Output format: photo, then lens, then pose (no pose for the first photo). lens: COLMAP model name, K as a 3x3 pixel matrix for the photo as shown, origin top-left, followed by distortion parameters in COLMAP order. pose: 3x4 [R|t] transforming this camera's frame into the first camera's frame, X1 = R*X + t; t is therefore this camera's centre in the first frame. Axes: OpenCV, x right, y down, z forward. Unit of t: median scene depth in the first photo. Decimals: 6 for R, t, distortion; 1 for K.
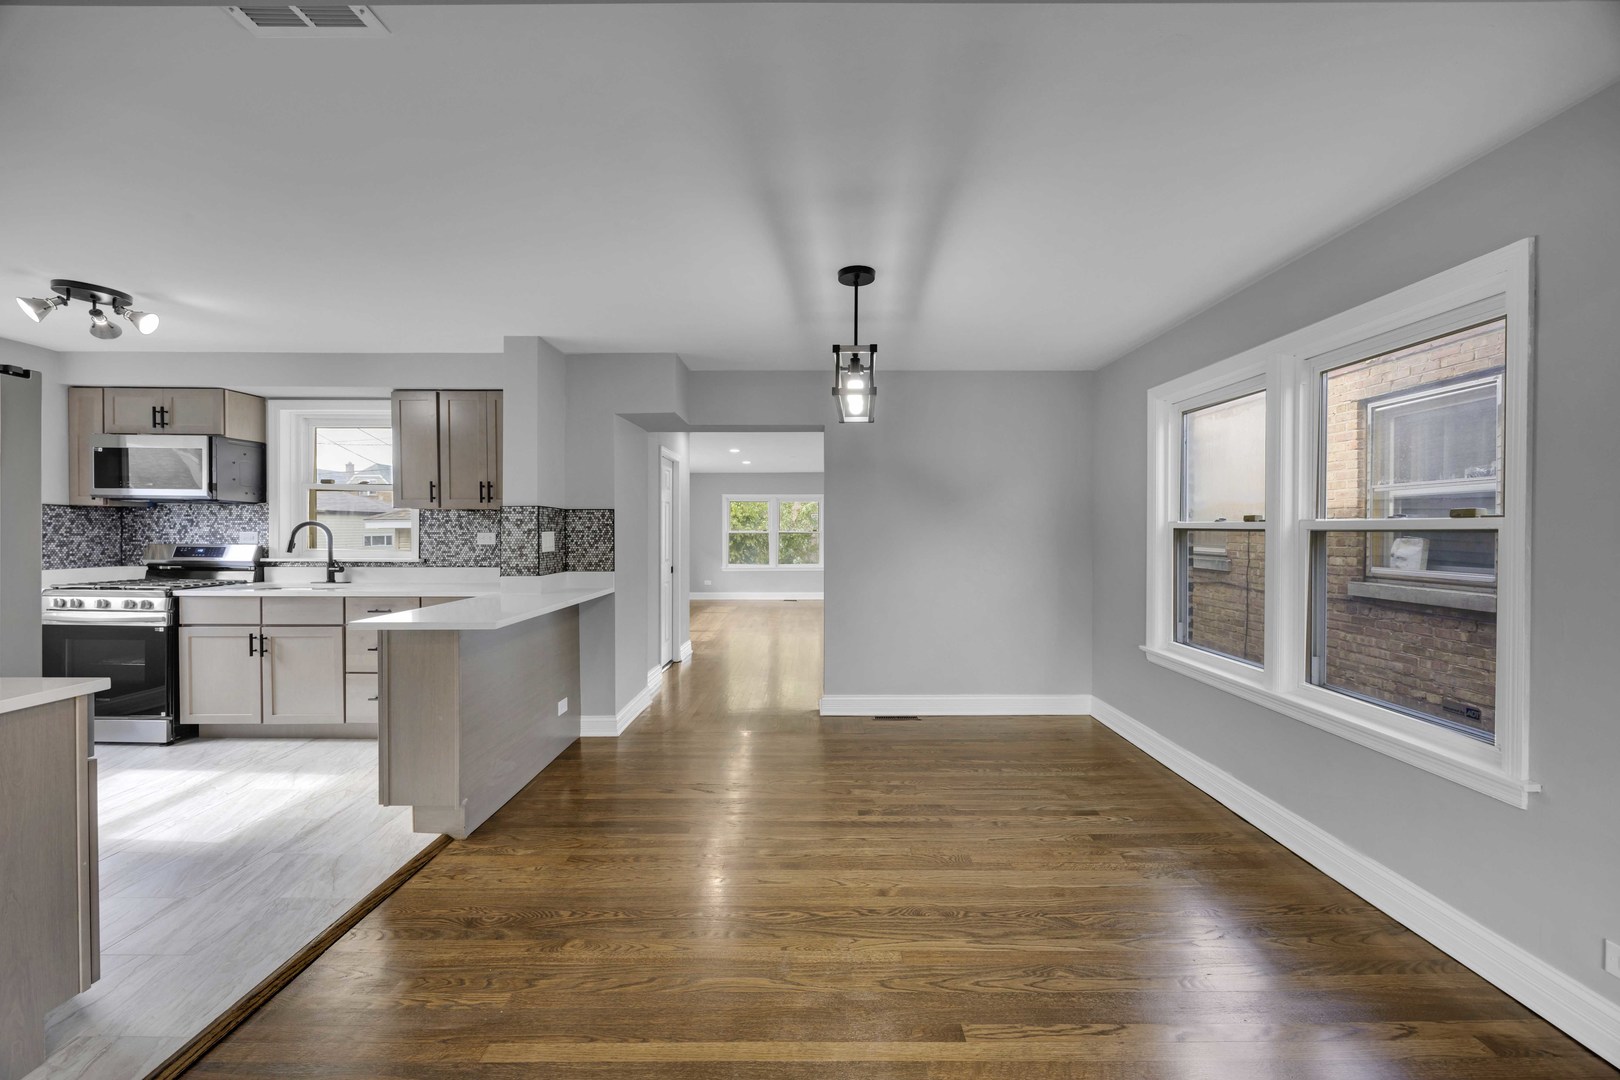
lens RADIAL K [[626.4, 0, 811.5], [0, 626.4, 530.3], [0, 0, 1]] dist [0.000614, 0.000073]
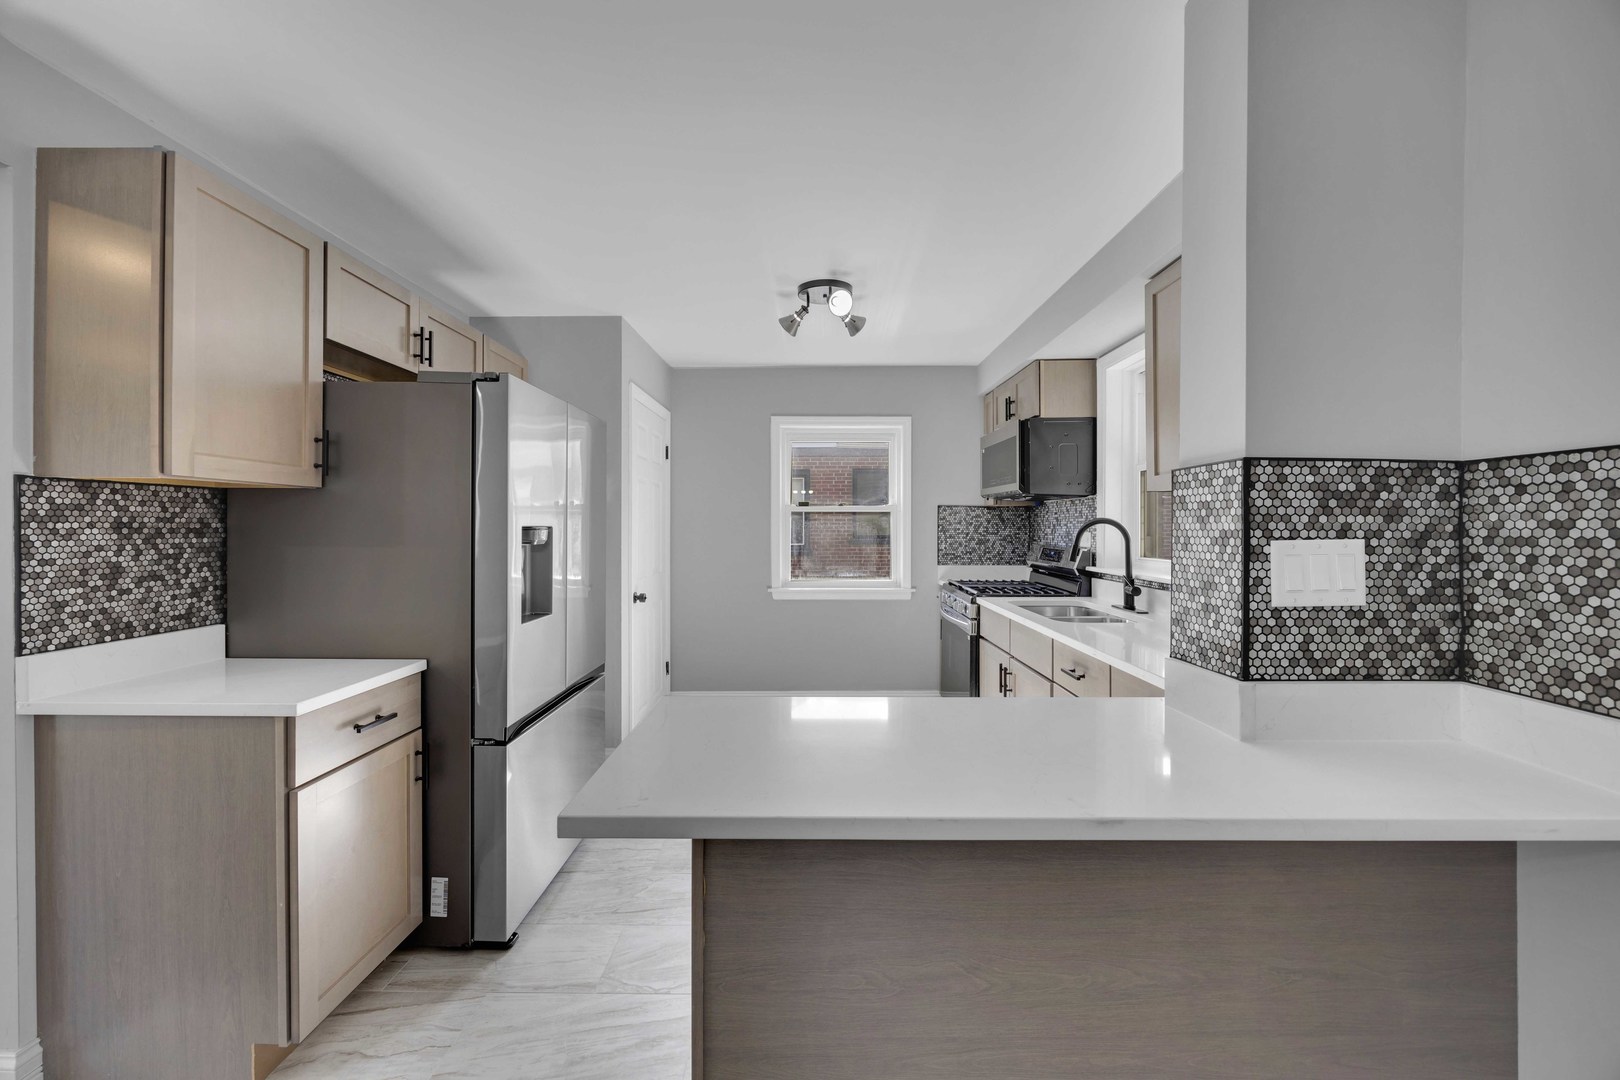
lens RADIAL K [[626.4, 0, 811.5], [0, 626.4, 530.3], [0, 0, 1]] dist [0.000614, 0.000073]
pose [[0.013885, 0.004486, -0.999894, -0.107787], [-0.001960, 0.999988, 0.004459, -0.003003], [0.999902, 0.001898, 0.013894, 0.664682]]
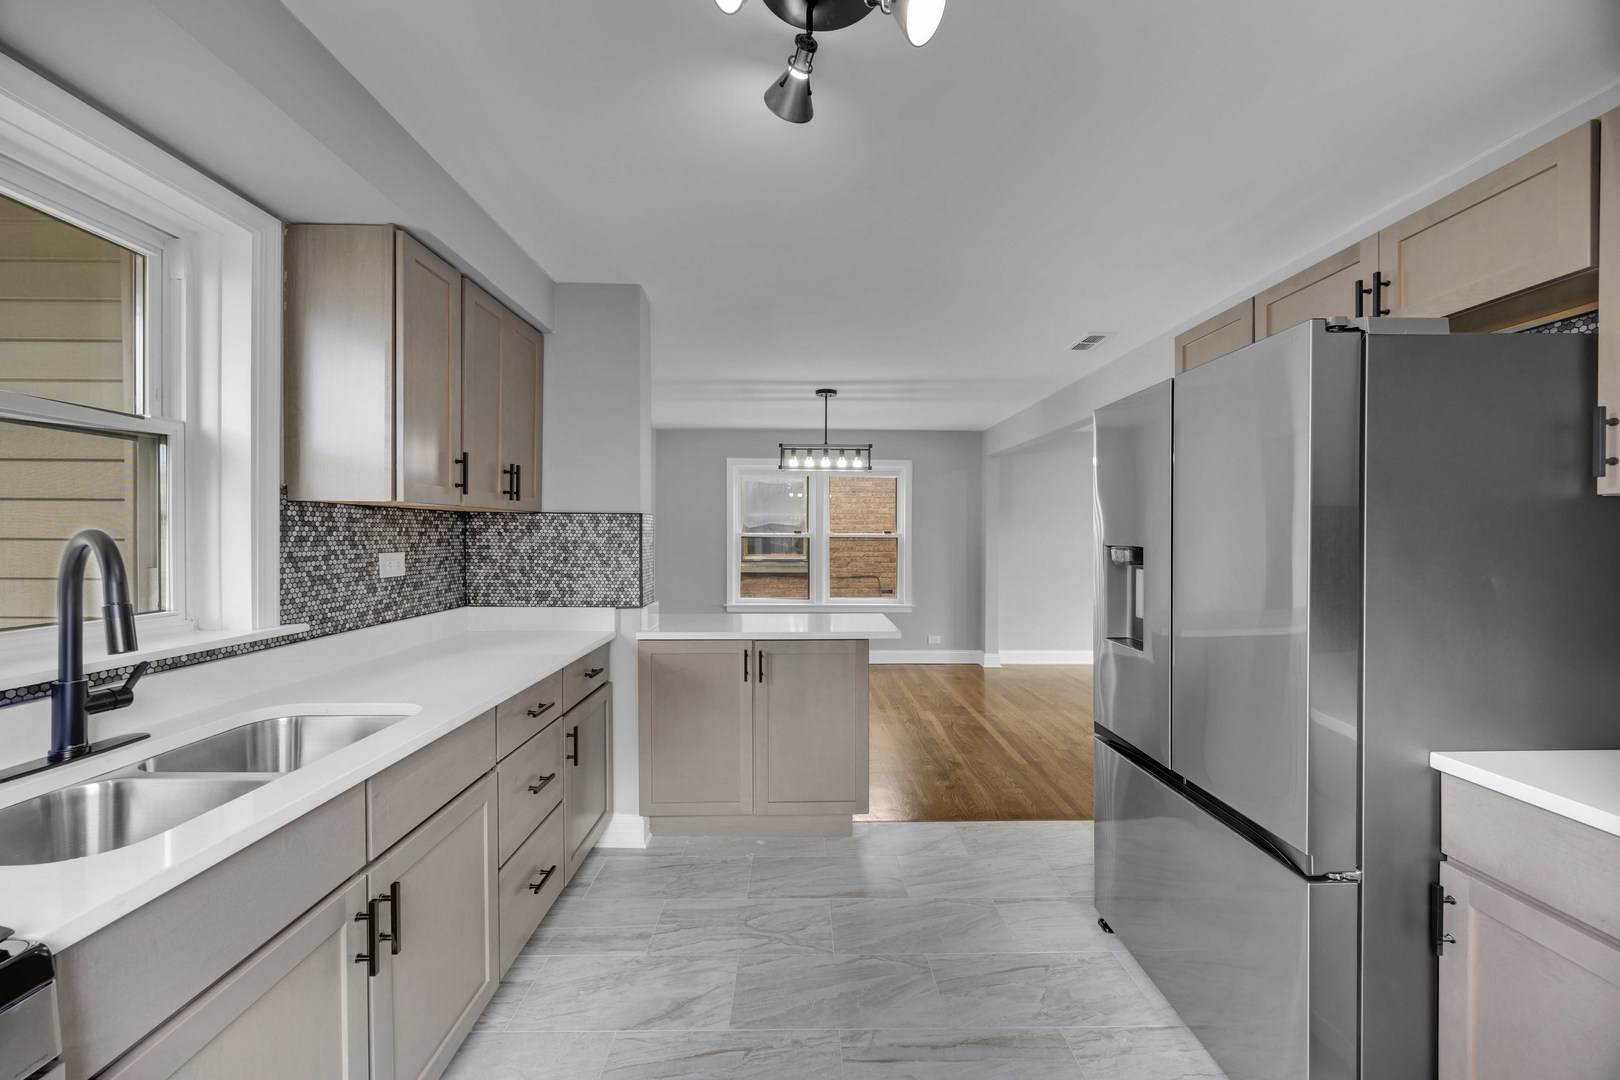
lens RADIAL K [[626.4, 0, 811.5], [0, 626.4, 530.3], [0, 0, 1]] dist [0.000614, 0.000073]
pose [[-0.033081, 0.001538, 0.999451, -1.072190], [-0.001695, 0.999997, -0.001594, -0.014724], [-0.999451, -0.001747, -0.033078, 0.707236]]
